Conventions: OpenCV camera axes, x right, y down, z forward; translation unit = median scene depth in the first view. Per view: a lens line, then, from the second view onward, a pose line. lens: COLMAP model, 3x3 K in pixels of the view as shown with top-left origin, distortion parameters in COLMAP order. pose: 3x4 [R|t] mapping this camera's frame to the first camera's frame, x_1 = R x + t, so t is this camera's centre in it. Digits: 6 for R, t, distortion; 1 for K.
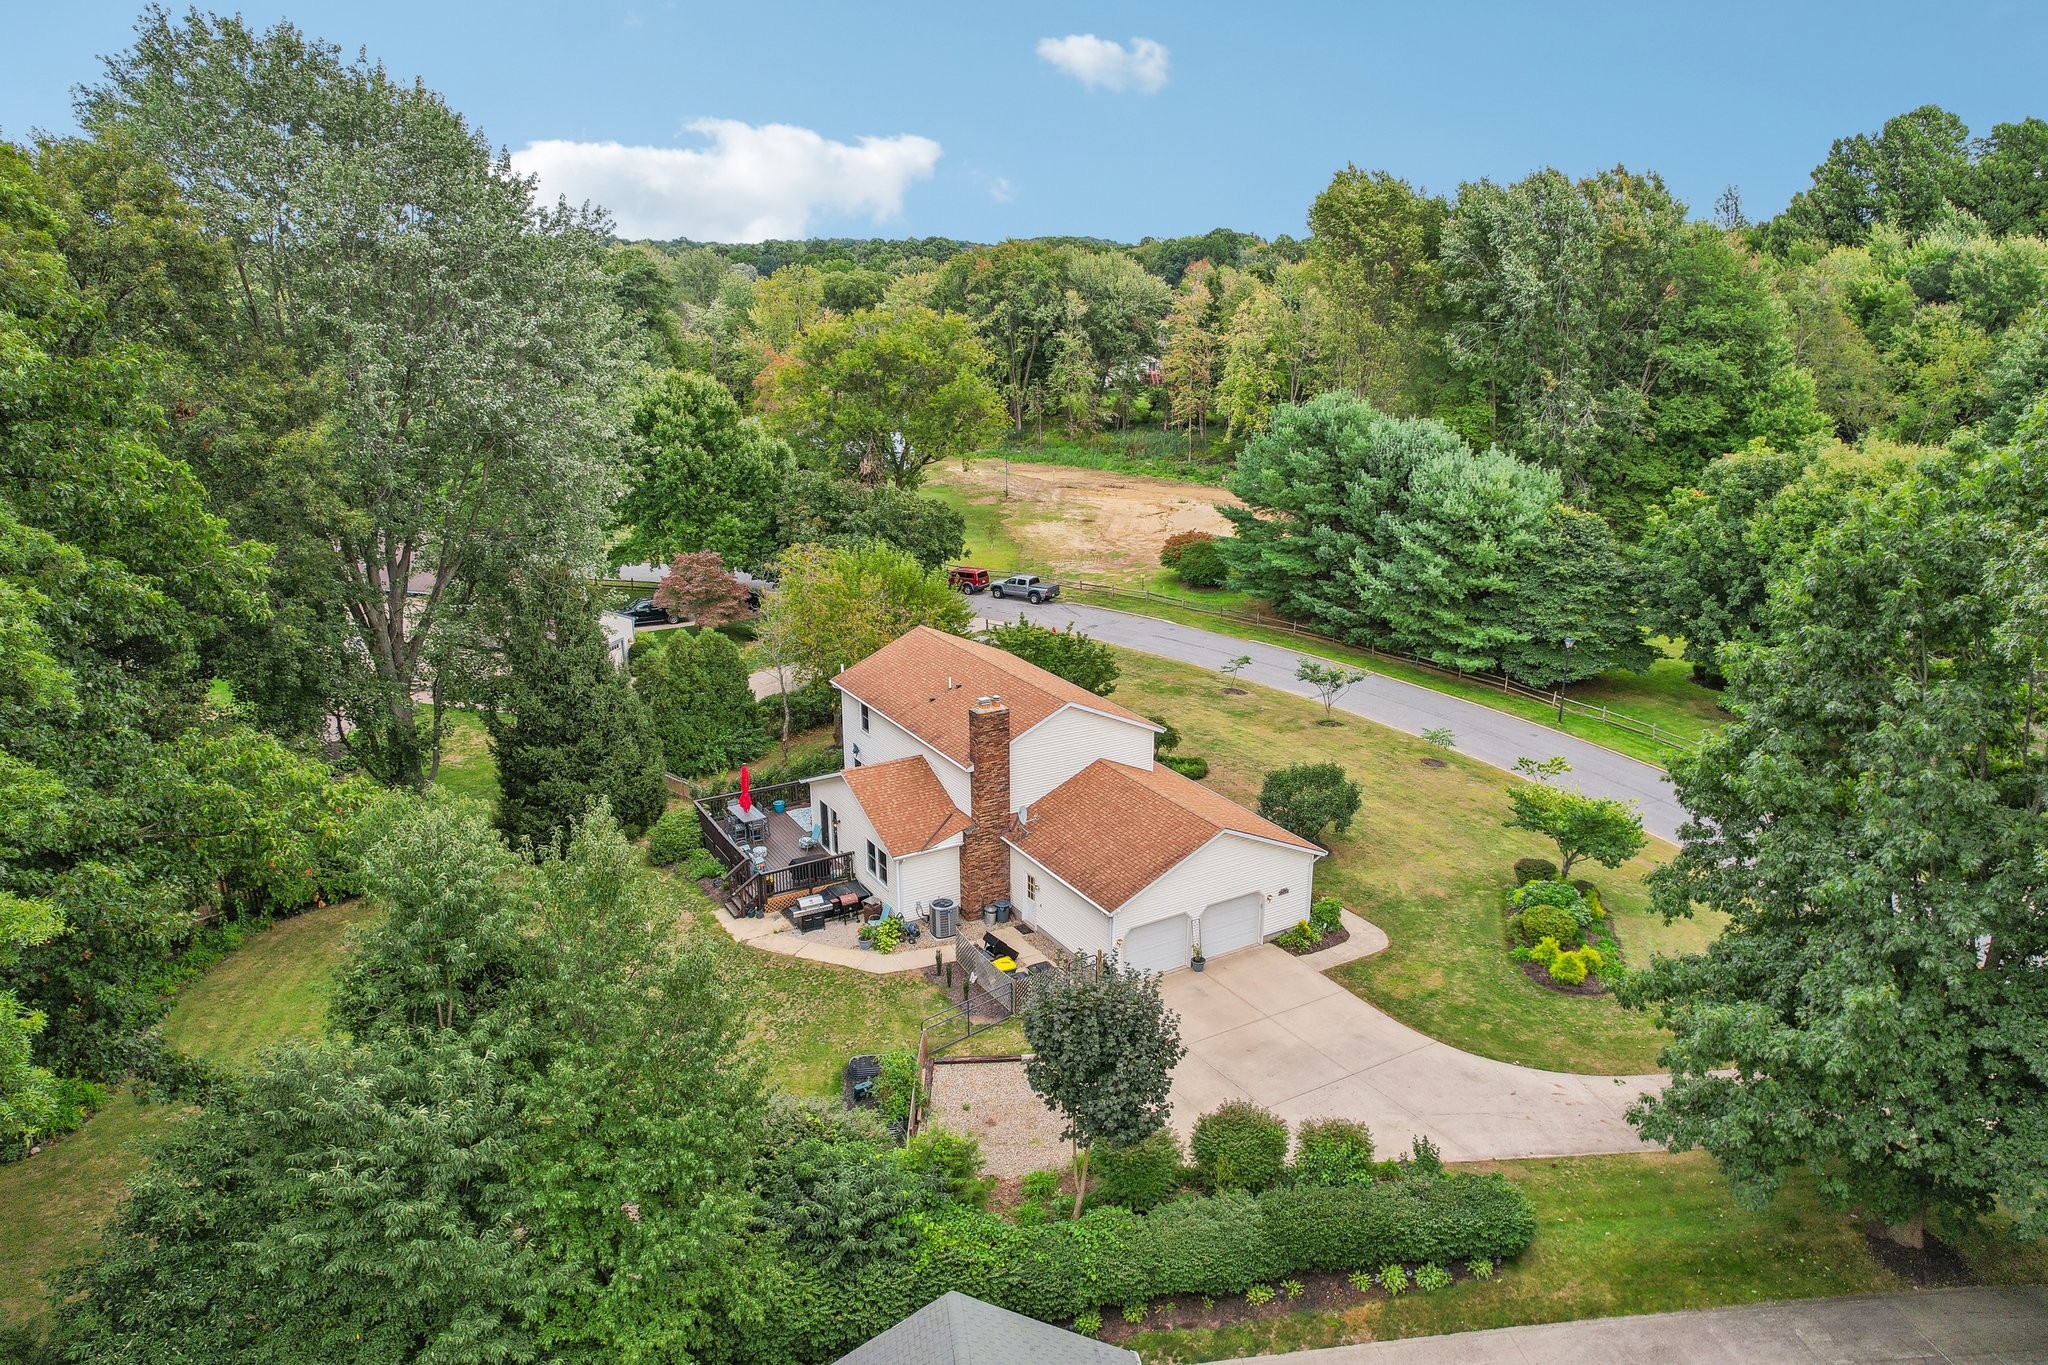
lens RADIAL K [[1335.3, 0, 1024.0], [0, 1335.3, 682.5], [0, 0, 1]] dist [-0.064832, 0.000170]
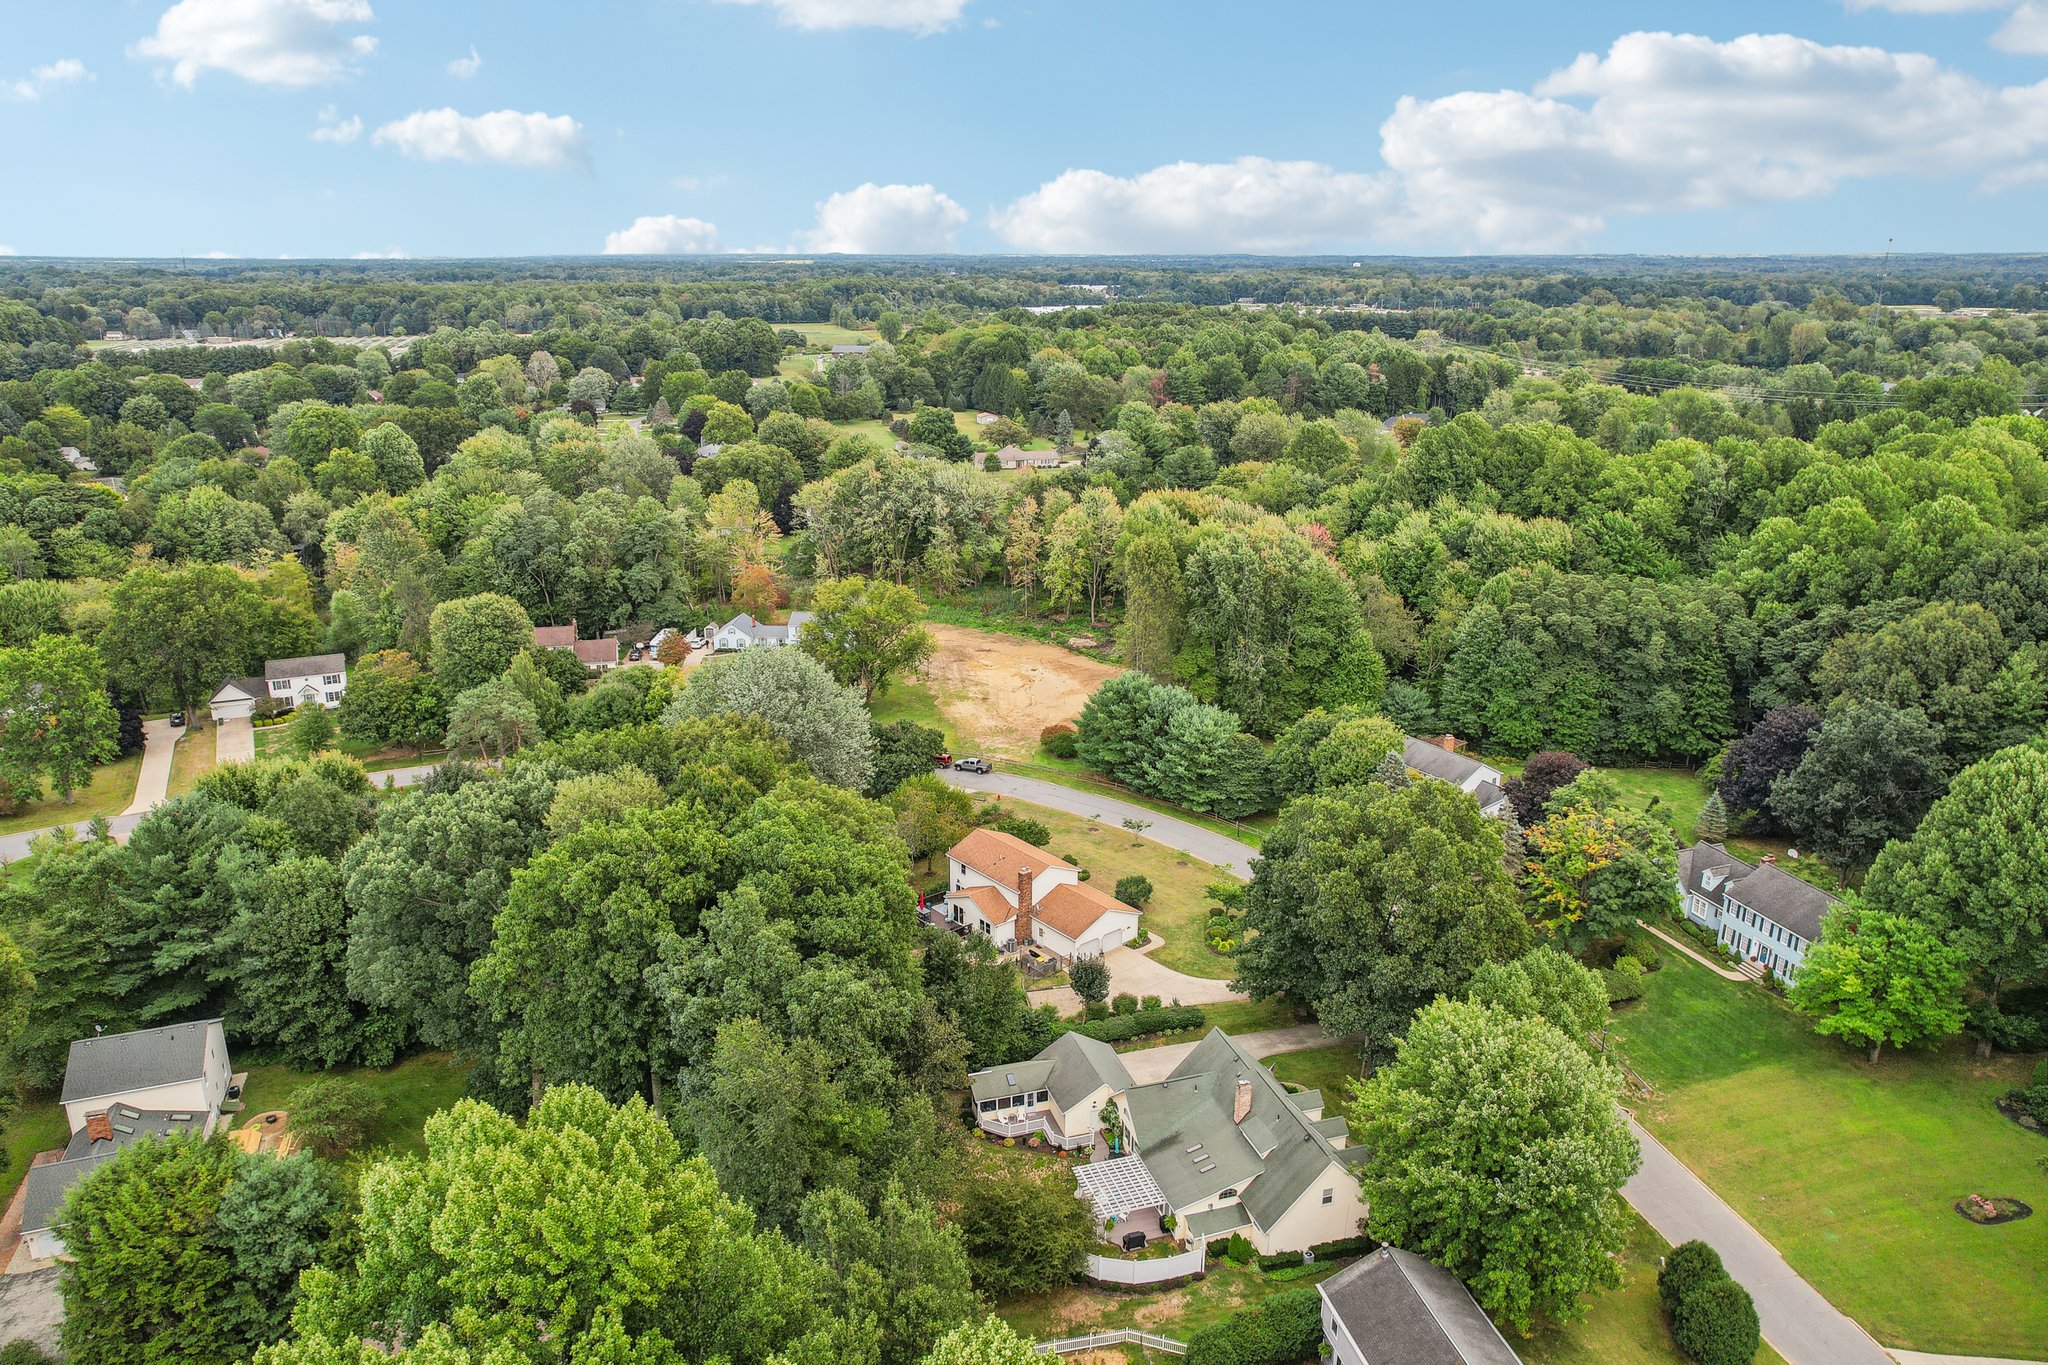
lens RADIAL K [[1356.6, 0, 1026.9], [0, 1356.6, 709.4], [0, 0, 1]] dist [-0.070277, 0.060132]
pose [[0.985880, -0.046437, 0.160883, -0.331747], [0.043428, 0.998810, 0.022173, -0.273955], [-0.161722, -0.014873, 0.986724, -1.302472]]
